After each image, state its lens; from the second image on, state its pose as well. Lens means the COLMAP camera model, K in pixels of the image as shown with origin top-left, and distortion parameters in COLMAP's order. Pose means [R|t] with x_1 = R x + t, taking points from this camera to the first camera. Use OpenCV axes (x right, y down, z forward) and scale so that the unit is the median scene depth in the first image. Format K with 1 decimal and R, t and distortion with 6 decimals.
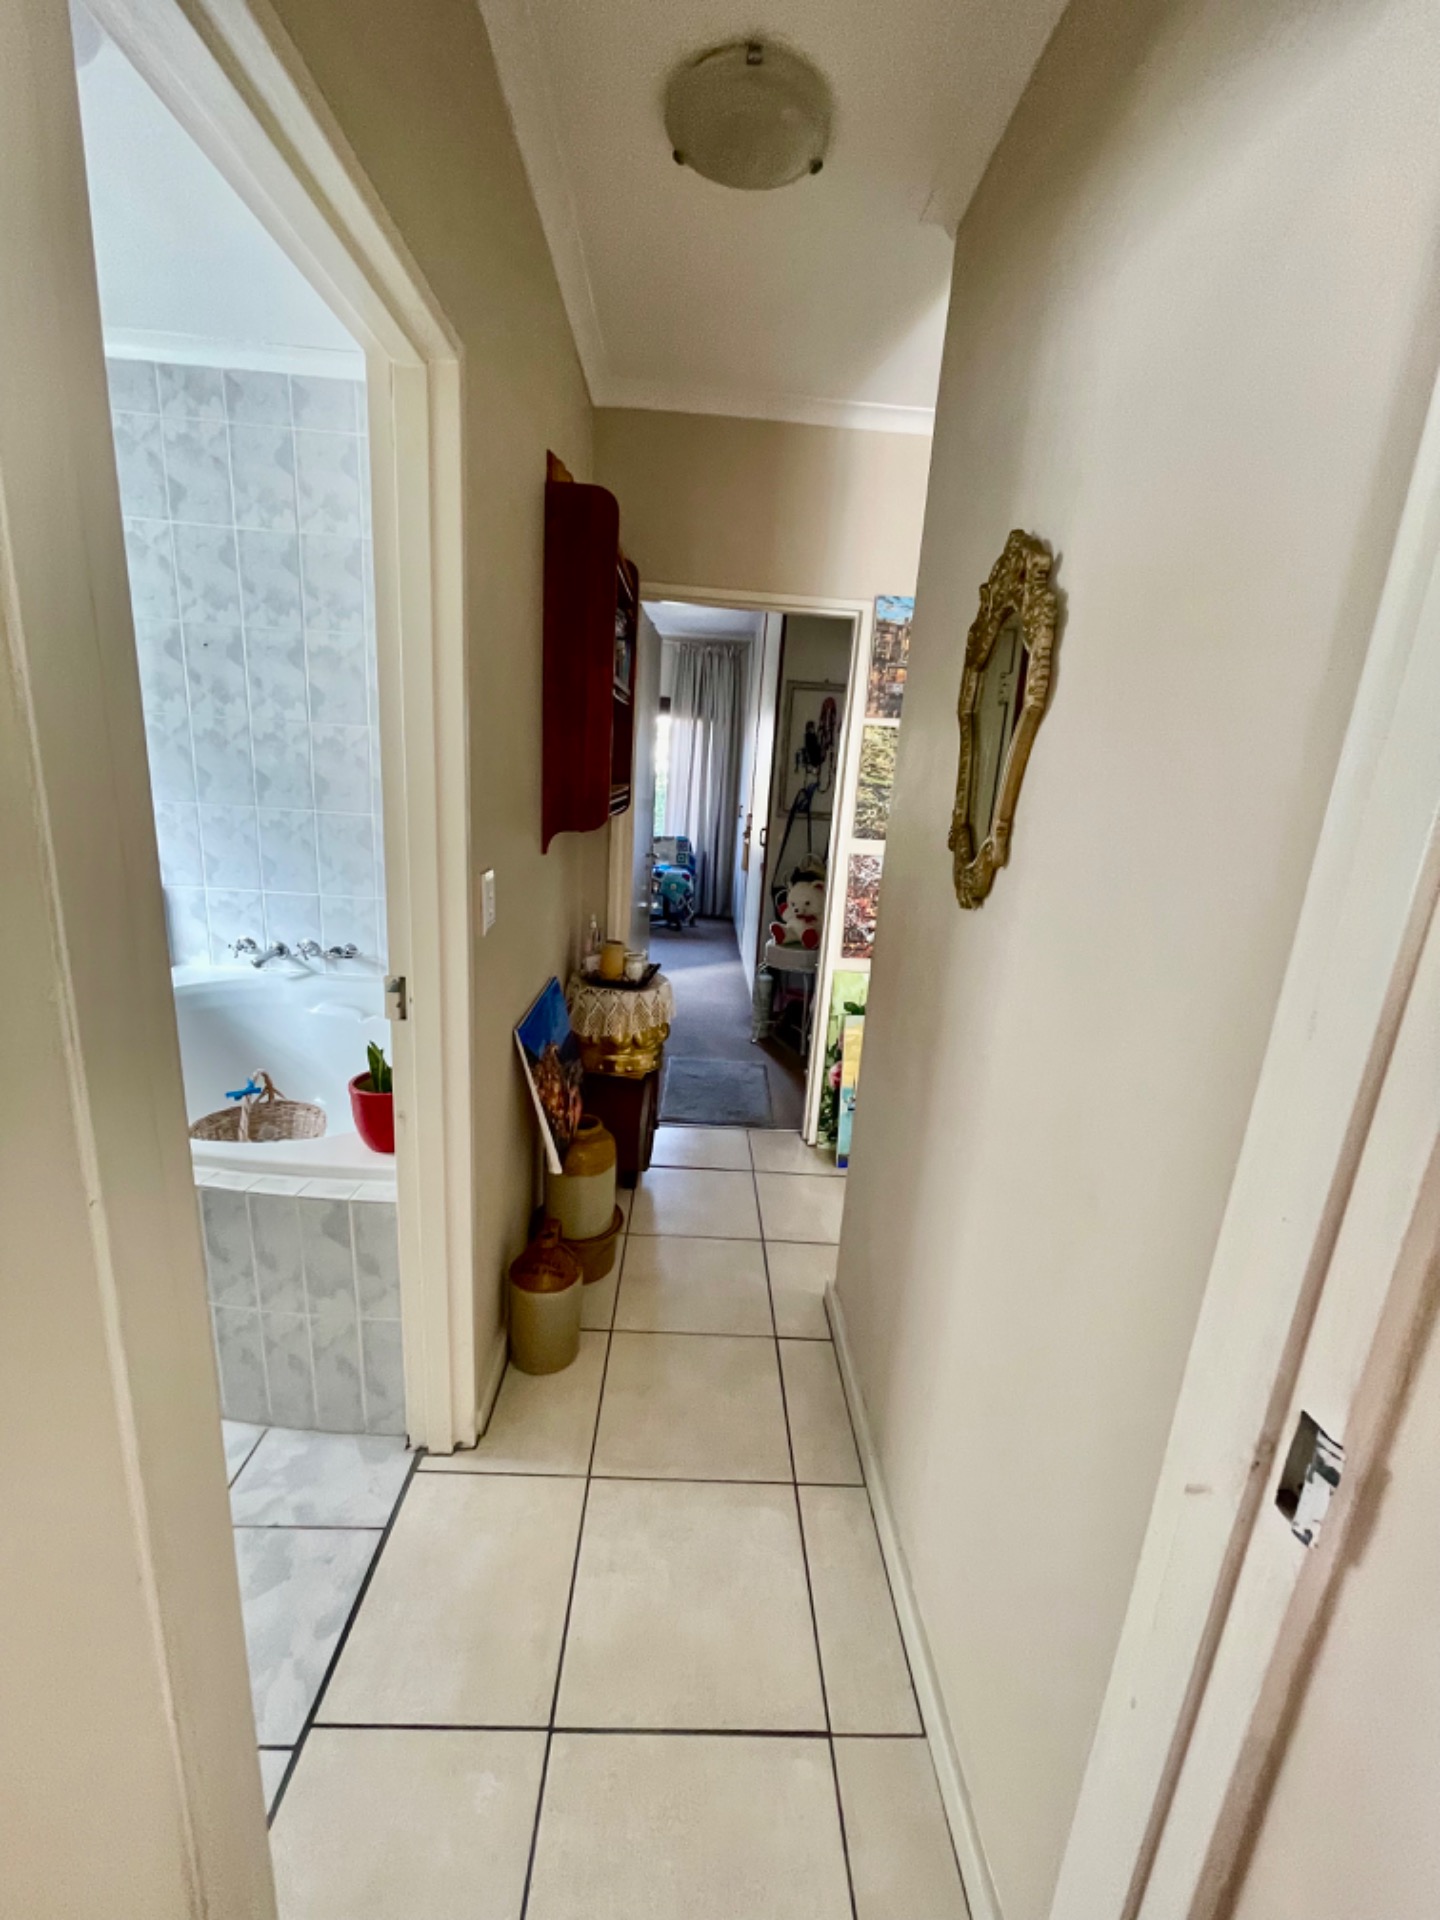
lens RADIAL K [[777.9, 0, 720.0], [0, 777.9, 960.0], [0, 0, 1]] dist [-0.003320, -0.000085]
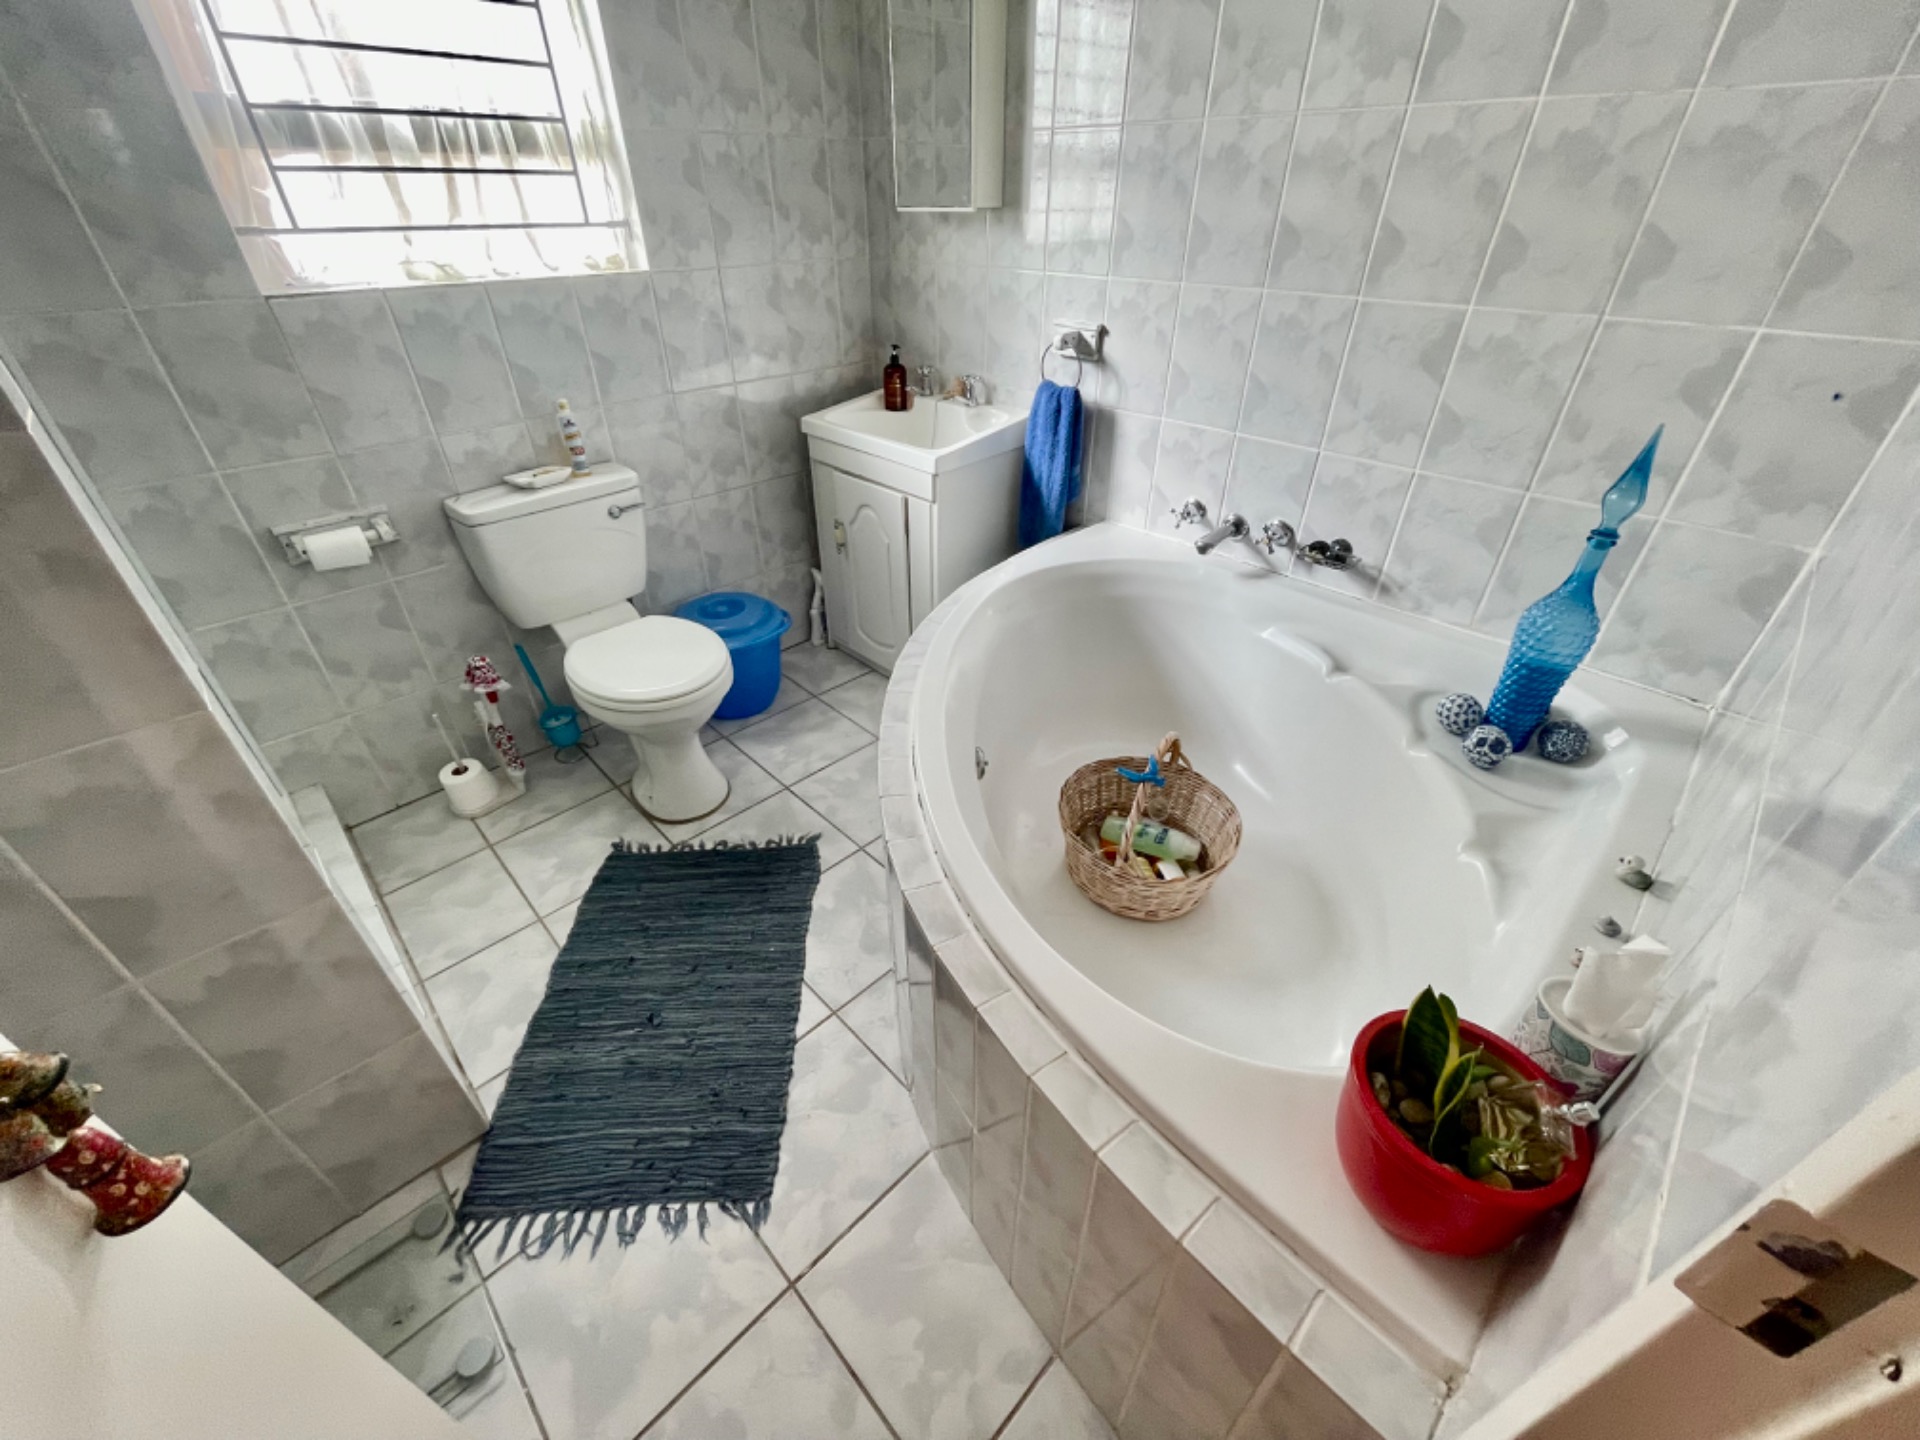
lens RADIAL K [[772.5, 0, 957.6], [0, 772.5, 714.6], [0, 0, 1]] dist [-0.001980, 0.000275]
pose [[0.680416, 0.356028, -0.640530, -0.253135], [-0.131954, 0.919290, 0.370802, -0.082514], [0.720848, -0.167779, 0.672479, 0.362004]]
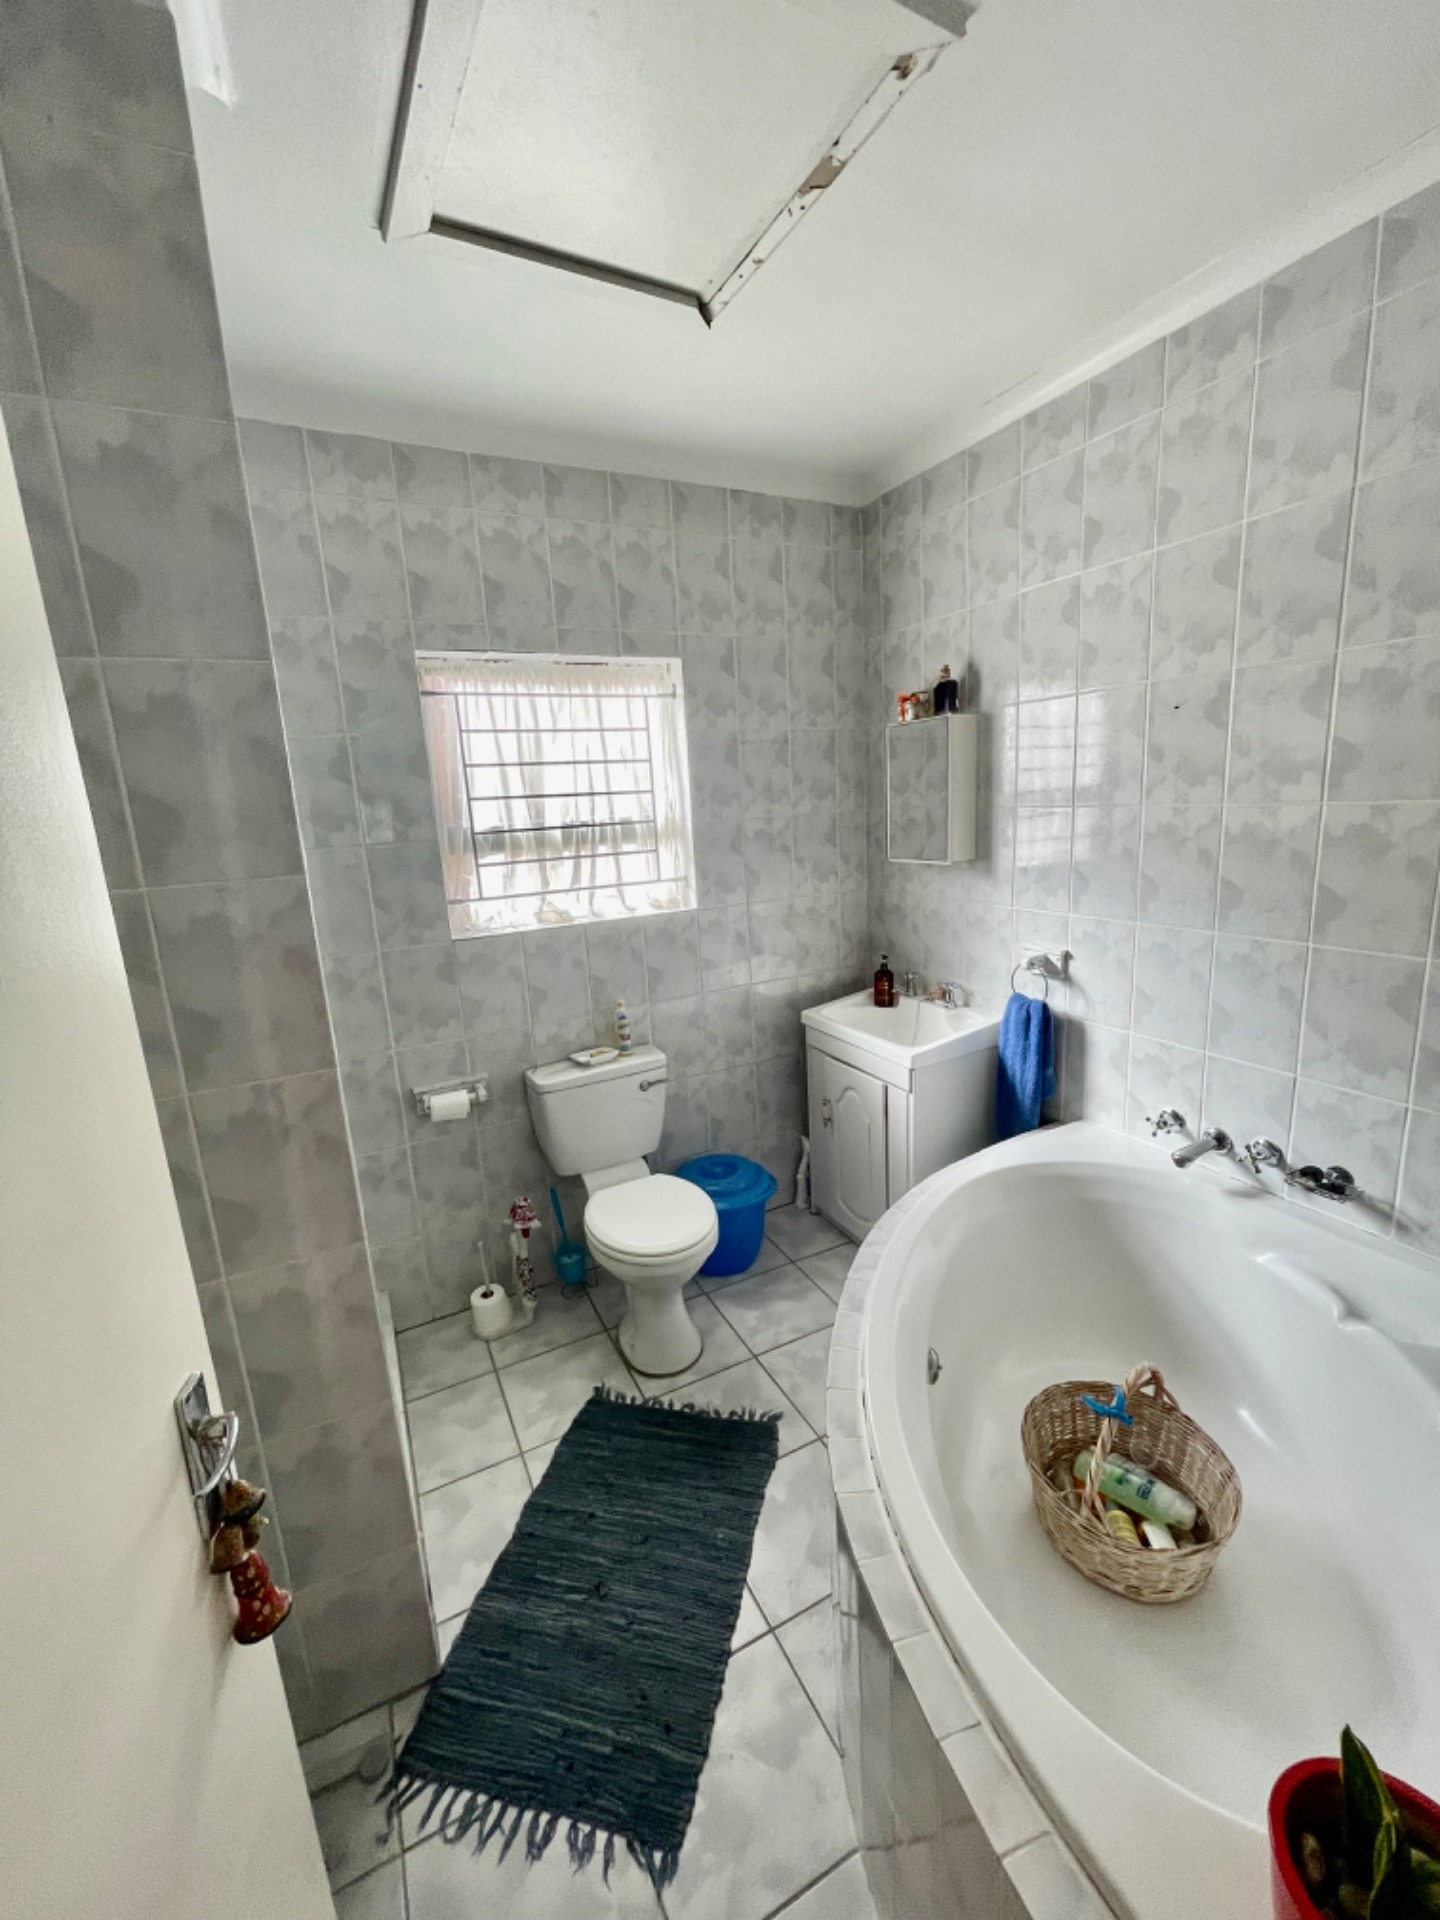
lens RADIAL K [[772.5, 0, 725.2], [0, 772.5, 956.5], [0, 0, 1]] dist [-0.001980, 0.000275]
pose [[0.427004, 0.095574, -0.899185, -0.172658], [-0.135199, 0.989969, 0.041020, -0.144546], [0.894086, 0.104053, 0.435642, 0.327529]]
